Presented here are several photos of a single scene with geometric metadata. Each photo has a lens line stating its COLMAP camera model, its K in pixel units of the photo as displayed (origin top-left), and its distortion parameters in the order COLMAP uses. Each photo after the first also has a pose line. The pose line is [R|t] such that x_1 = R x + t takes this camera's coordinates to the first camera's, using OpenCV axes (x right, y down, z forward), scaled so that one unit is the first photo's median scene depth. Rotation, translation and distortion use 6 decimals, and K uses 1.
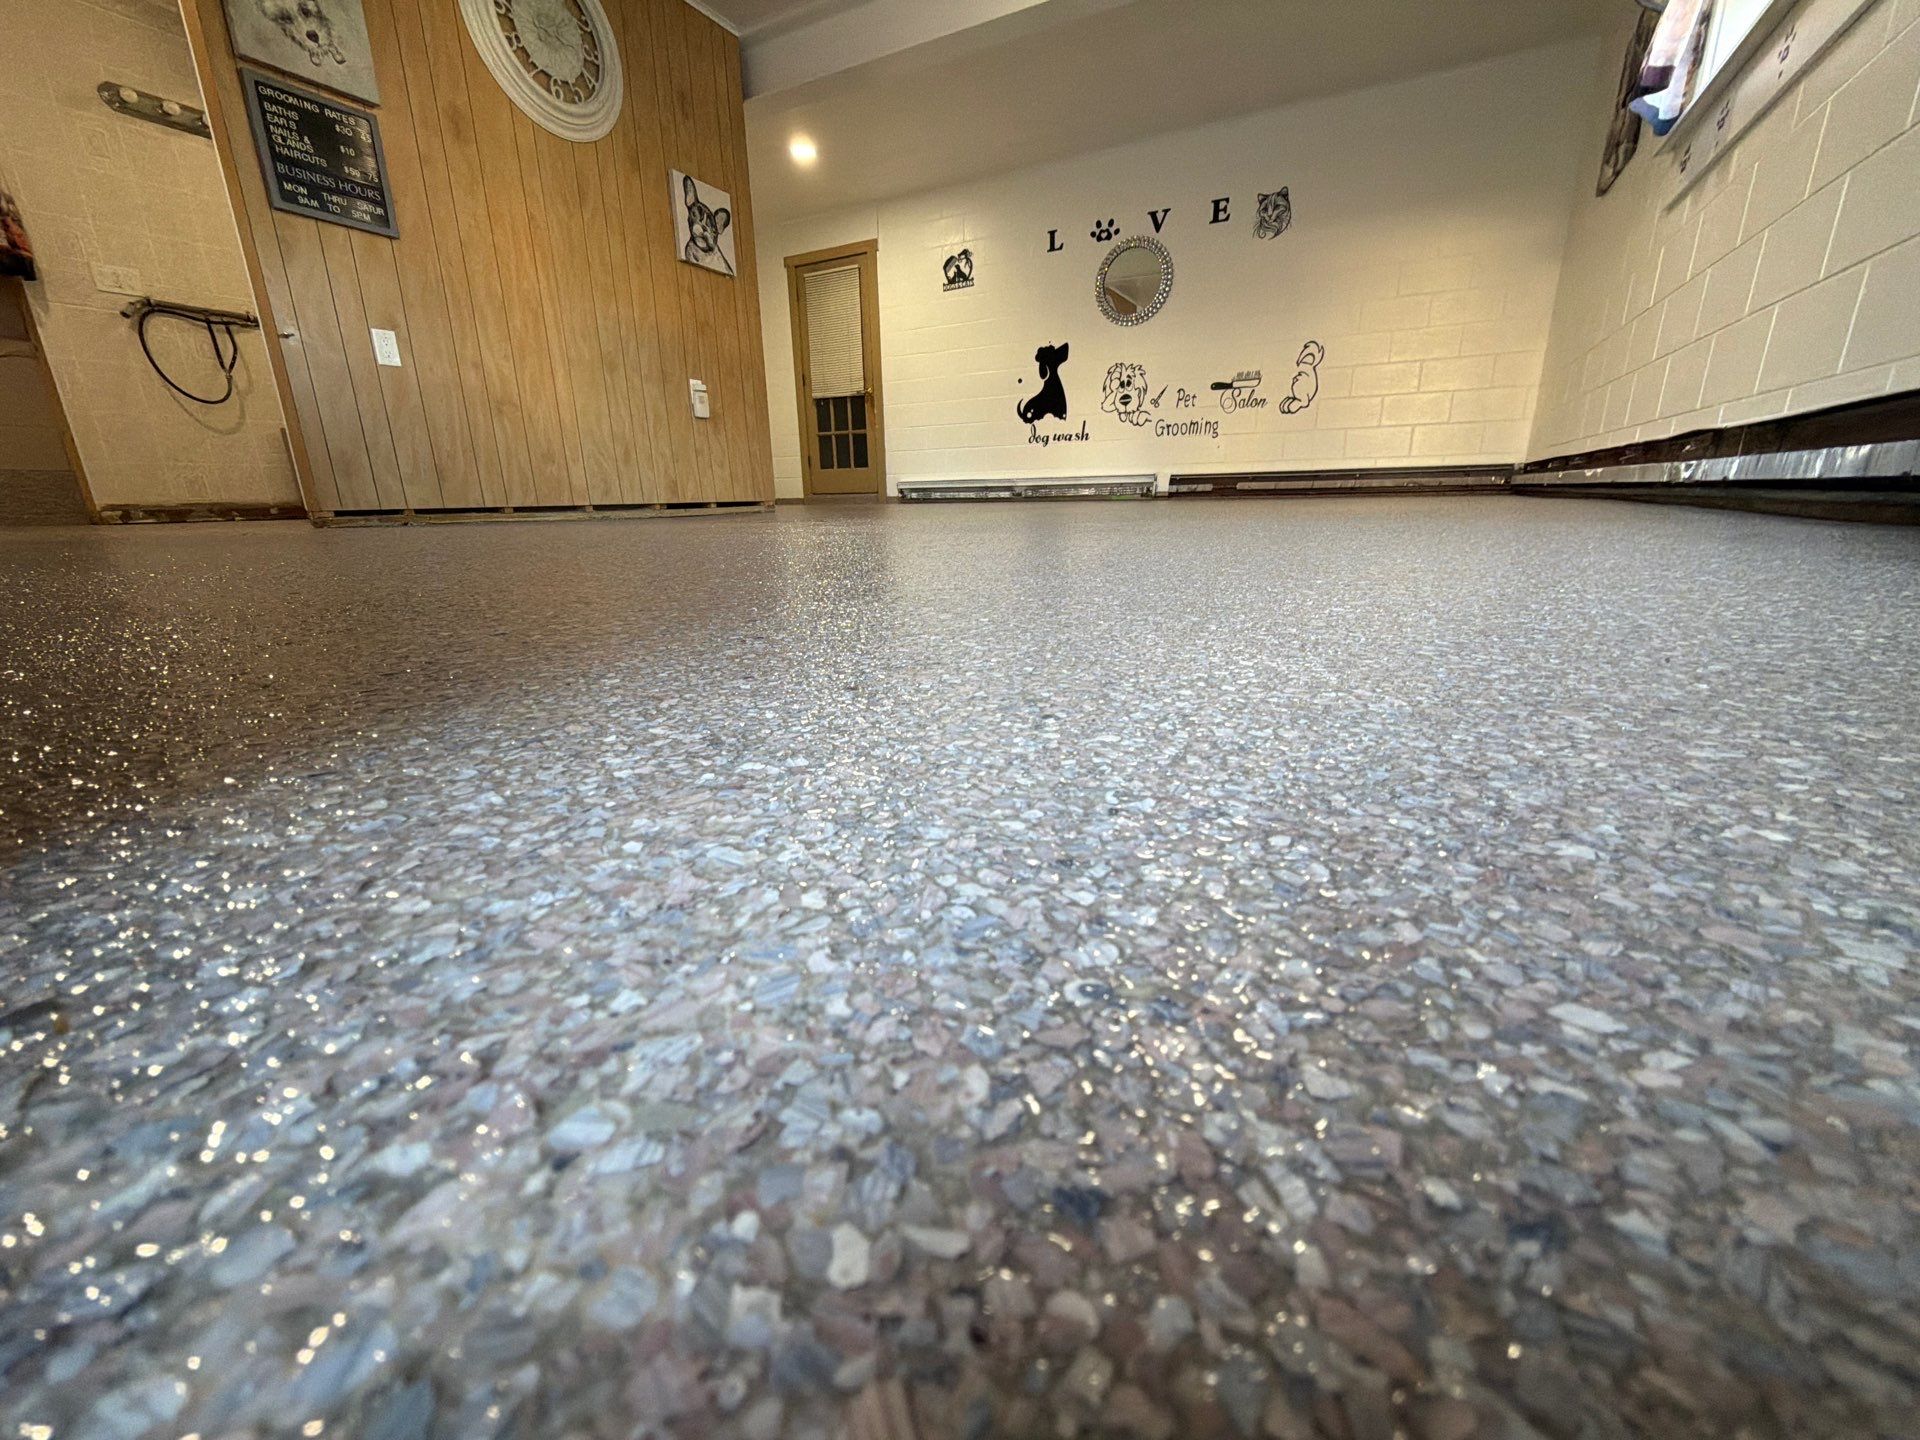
lens RADIAL K [[764.6, 0, 962.1], [0, 764.6, 712.3], [0, 0, 1]] dist [0.001892, 0.000037]
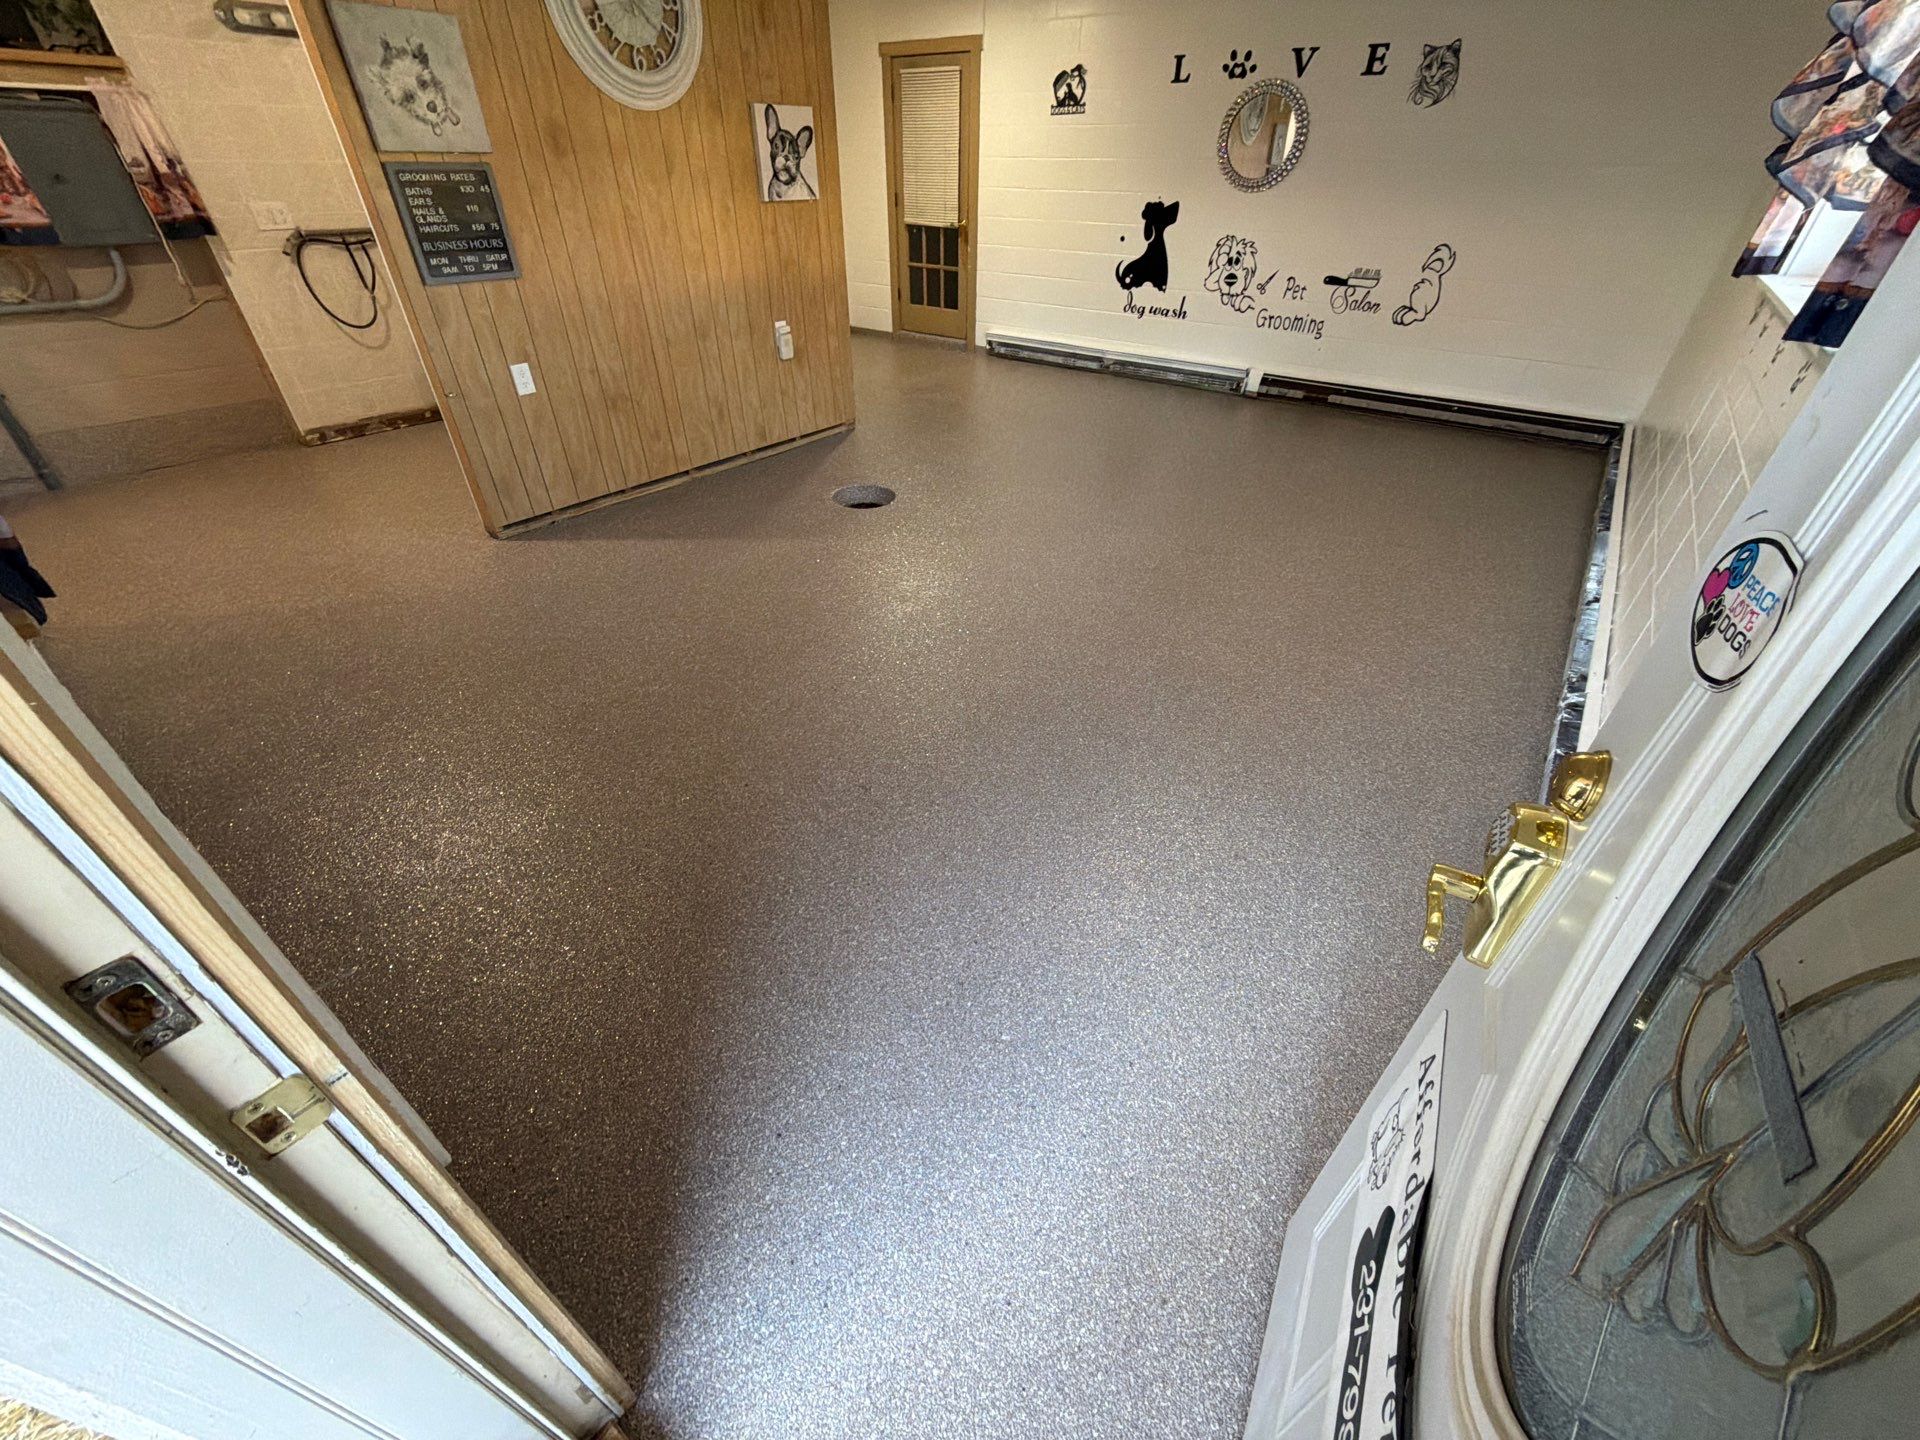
lens RADIAL K [[768.0, 0, 963.6], [0, 768.0, 716.0], [0, 0, 1]] dist [0.000961, 0.000199]
pose [[0.989182, 0.108149, -0.099106, 0.045653], [-0.067999, 0.936700, 0.343467, -0.225823], [0.129979, -0.333013, 0.933921, -0.094450]]
